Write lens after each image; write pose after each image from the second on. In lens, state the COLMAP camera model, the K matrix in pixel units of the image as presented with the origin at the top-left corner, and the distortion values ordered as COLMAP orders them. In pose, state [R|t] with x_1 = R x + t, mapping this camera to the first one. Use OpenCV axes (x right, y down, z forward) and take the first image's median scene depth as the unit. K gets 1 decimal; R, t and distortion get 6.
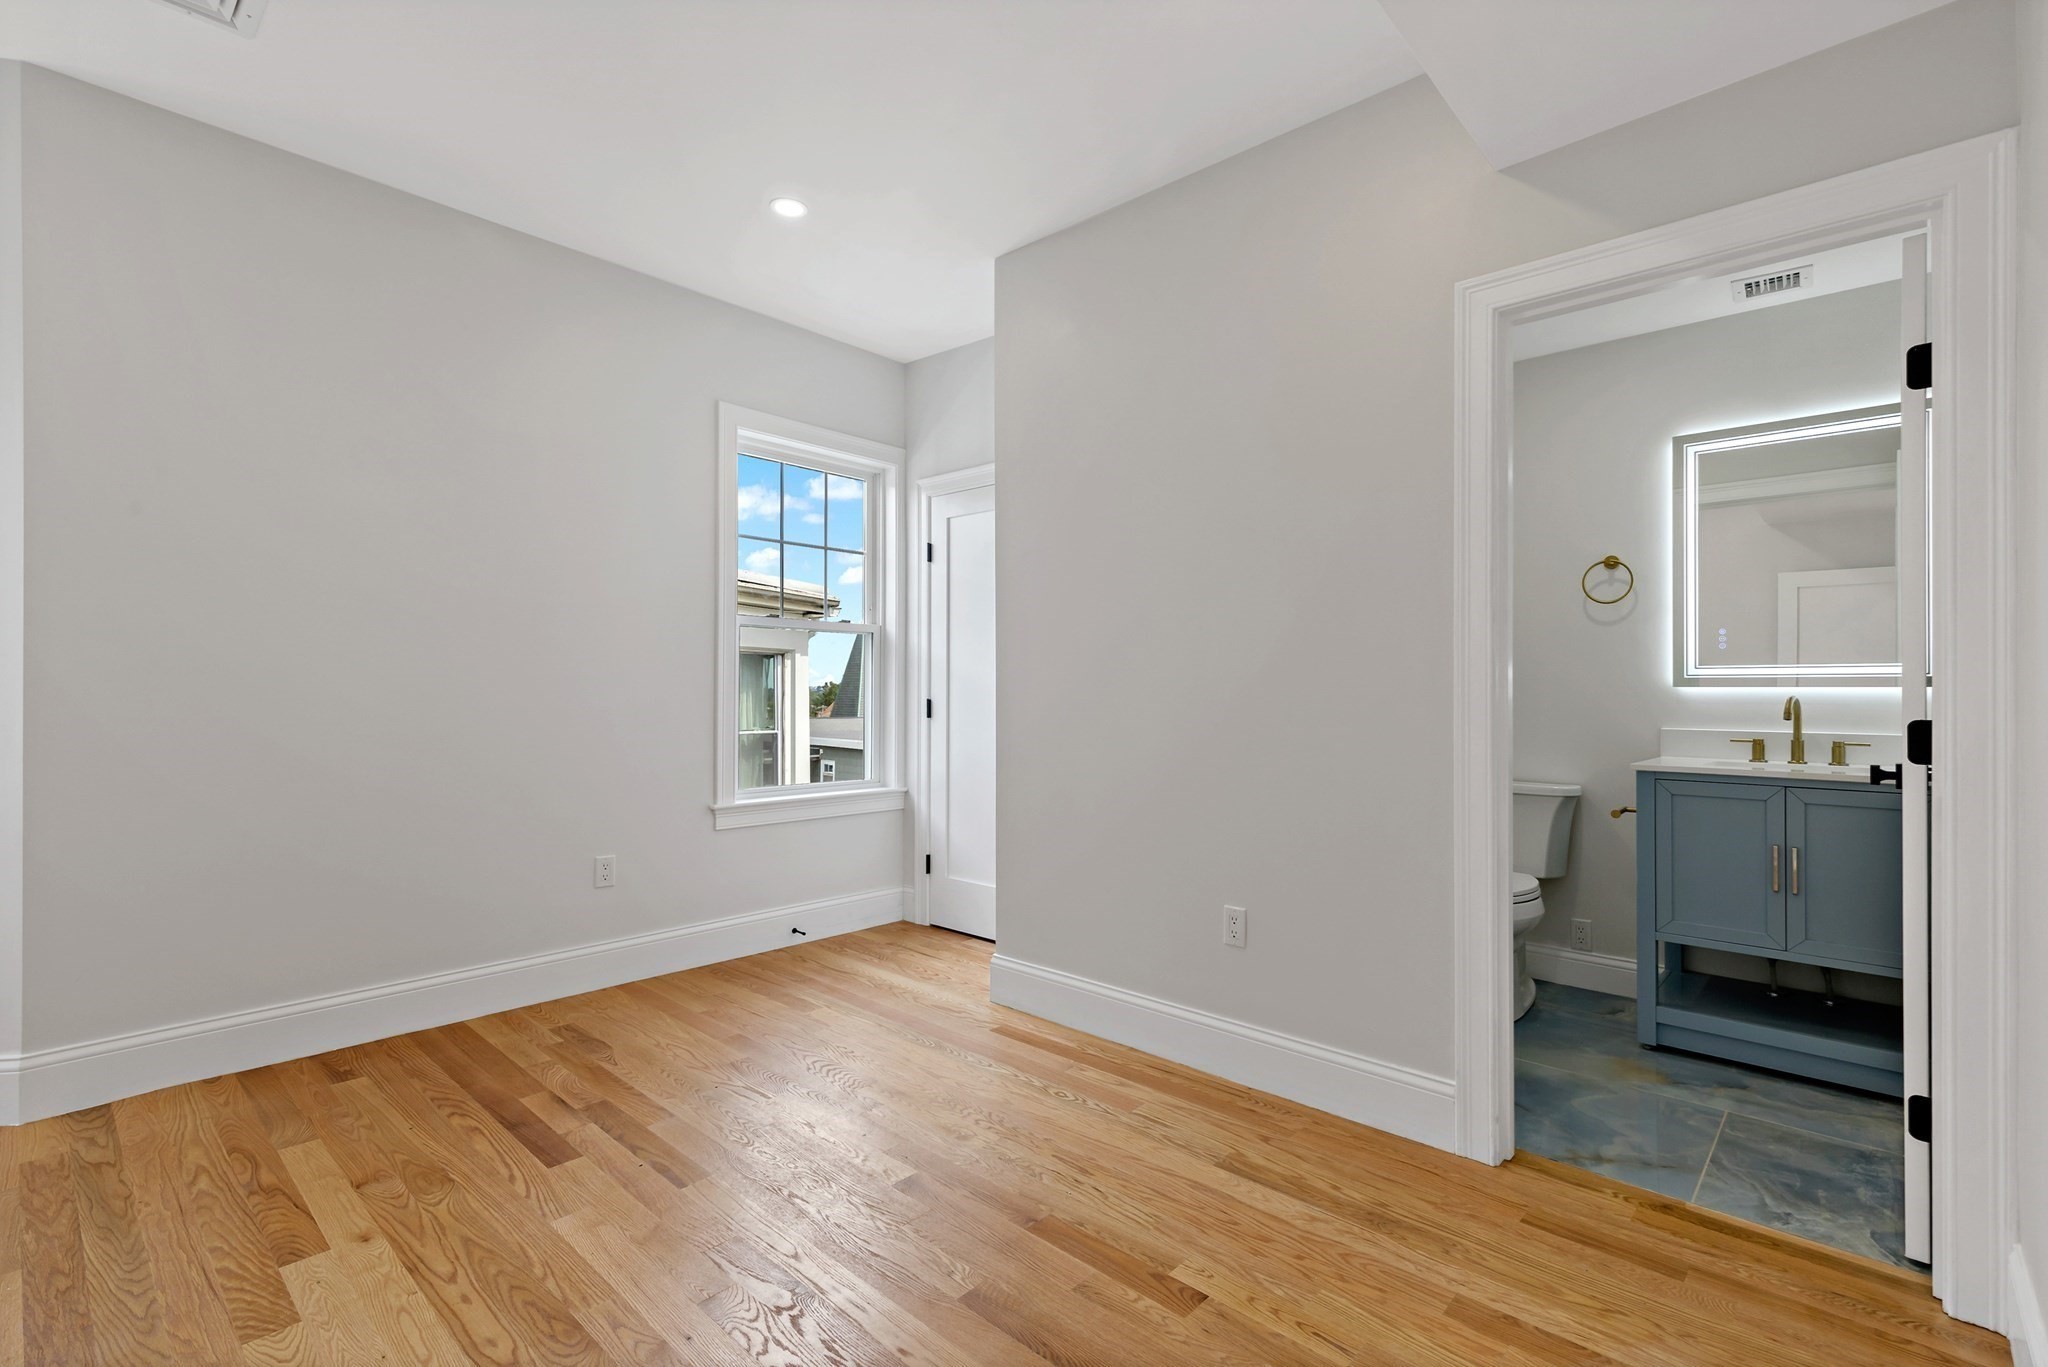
lens RADIAL K [[926.9, 0, 1017.9], [0, 926.9, 693.7], [0, 0, 1]] dist [-0.024561, -0.000153]
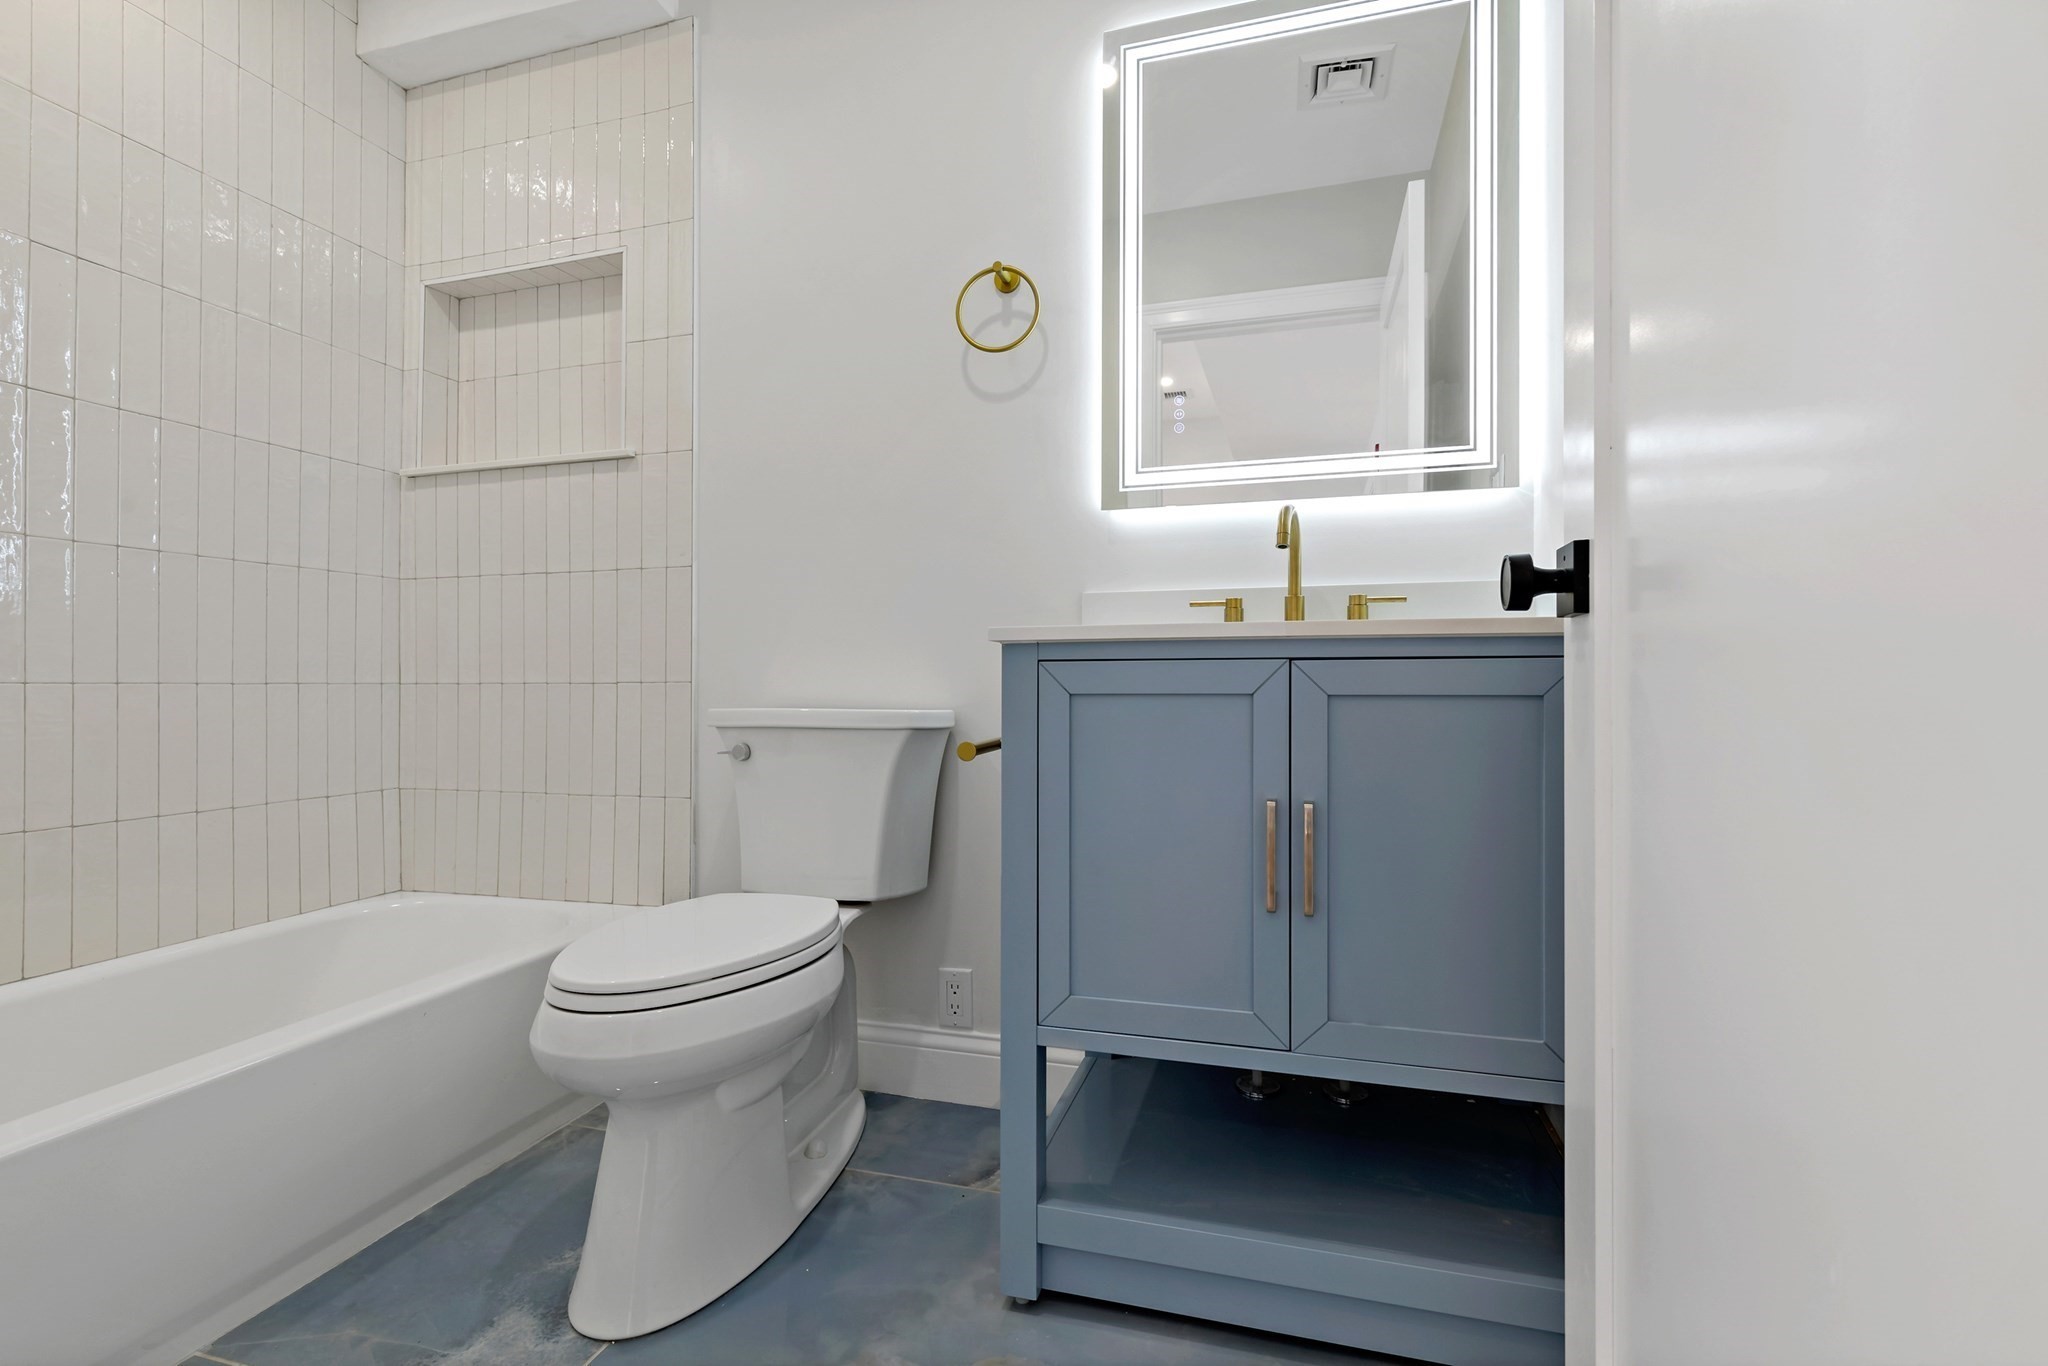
lens RADIAL K [[939.4, 0, 1024.0], [0, 939.4, 683.0], [0, 0, 1]] dist [0.002989, 0.000217]
pose [[0.893999, -0.004020, 0.448050, 0.479357], [-0.000026, 0.999959, 0.009025, 0.097172], [-0.448068, -0.008080, 0.893963, 0.592477]]
